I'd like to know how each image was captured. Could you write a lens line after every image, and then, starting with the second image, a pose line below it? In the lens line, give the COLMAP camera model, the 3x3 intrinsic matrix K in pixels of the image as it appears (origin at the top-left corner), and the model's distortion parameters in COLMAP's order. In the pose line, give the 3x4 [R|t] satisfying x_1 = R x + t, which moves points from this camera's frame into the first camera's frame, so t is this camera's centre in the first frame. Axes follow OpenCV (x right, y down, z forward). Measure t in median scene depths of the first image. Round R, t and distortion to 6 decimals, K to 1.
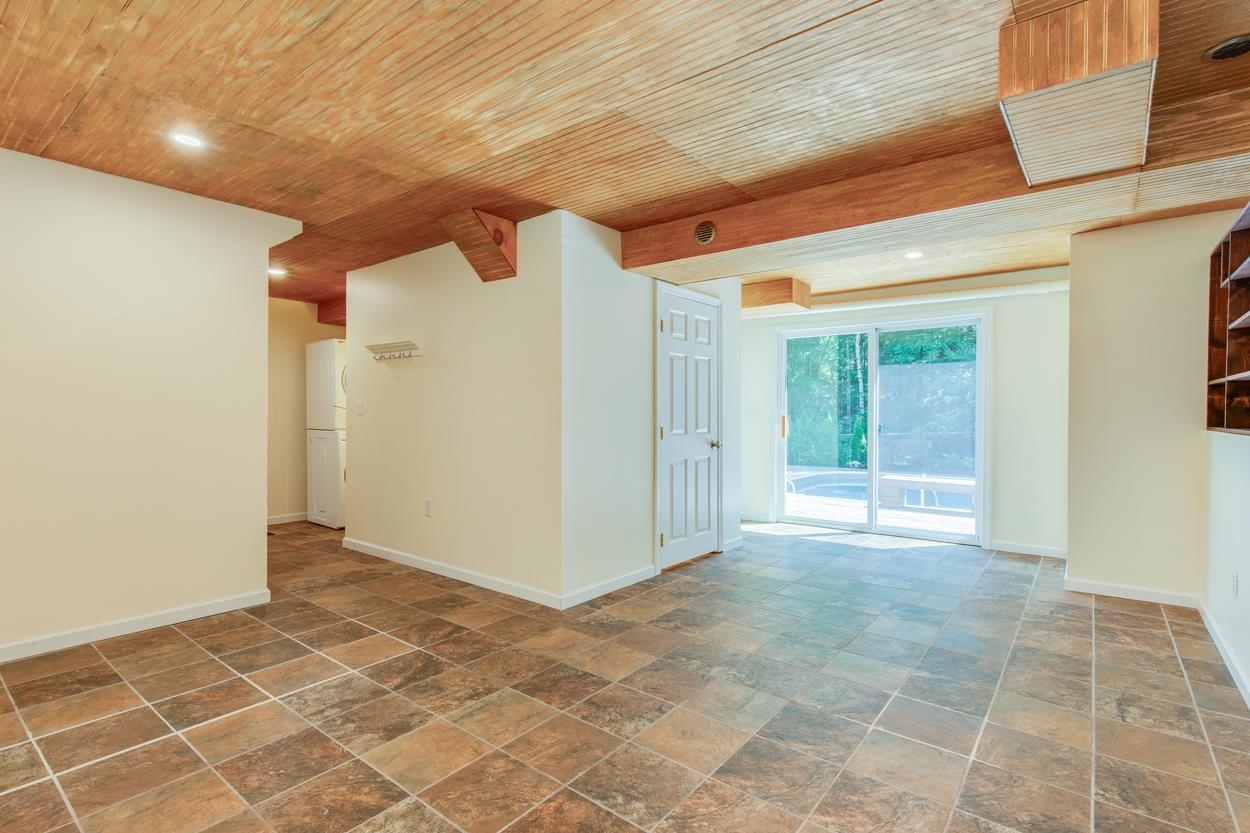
lens RADIAL K [[600.3, 0, 625.2], [0, 600.3, 416.2], [0, 0, 1]] dist [-0.000110, -0.000214]
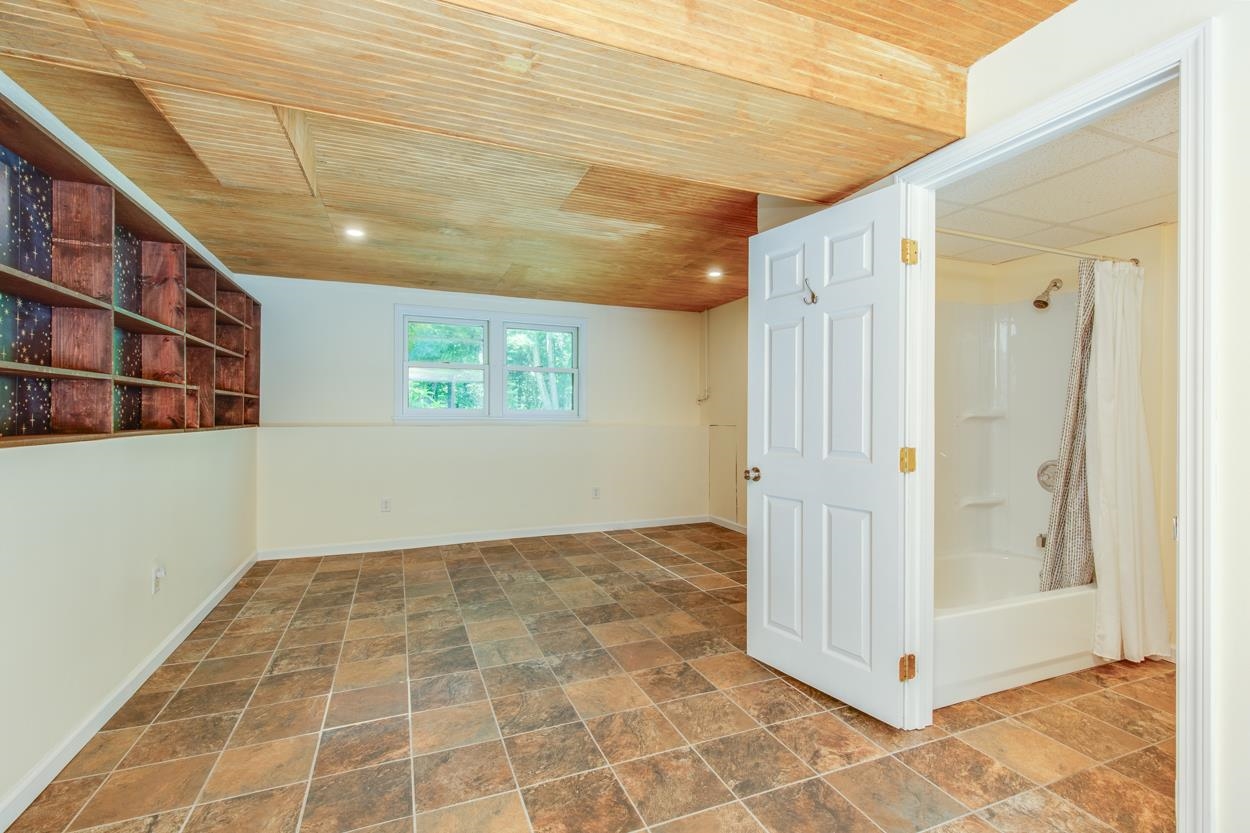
lens RADIAL K [[562.2, 0, 628.4], [0, 562.2, 416.8], [0, 0, 1]] dist [0.001622, 0.000284]
pose [[-0.492316, -0.000992, -0.870416, 1.074153], [-0.010589, 0.999932, 0.004850, -0.042171], [0.870352, 0.011605, -0.492293, 1.751047]]
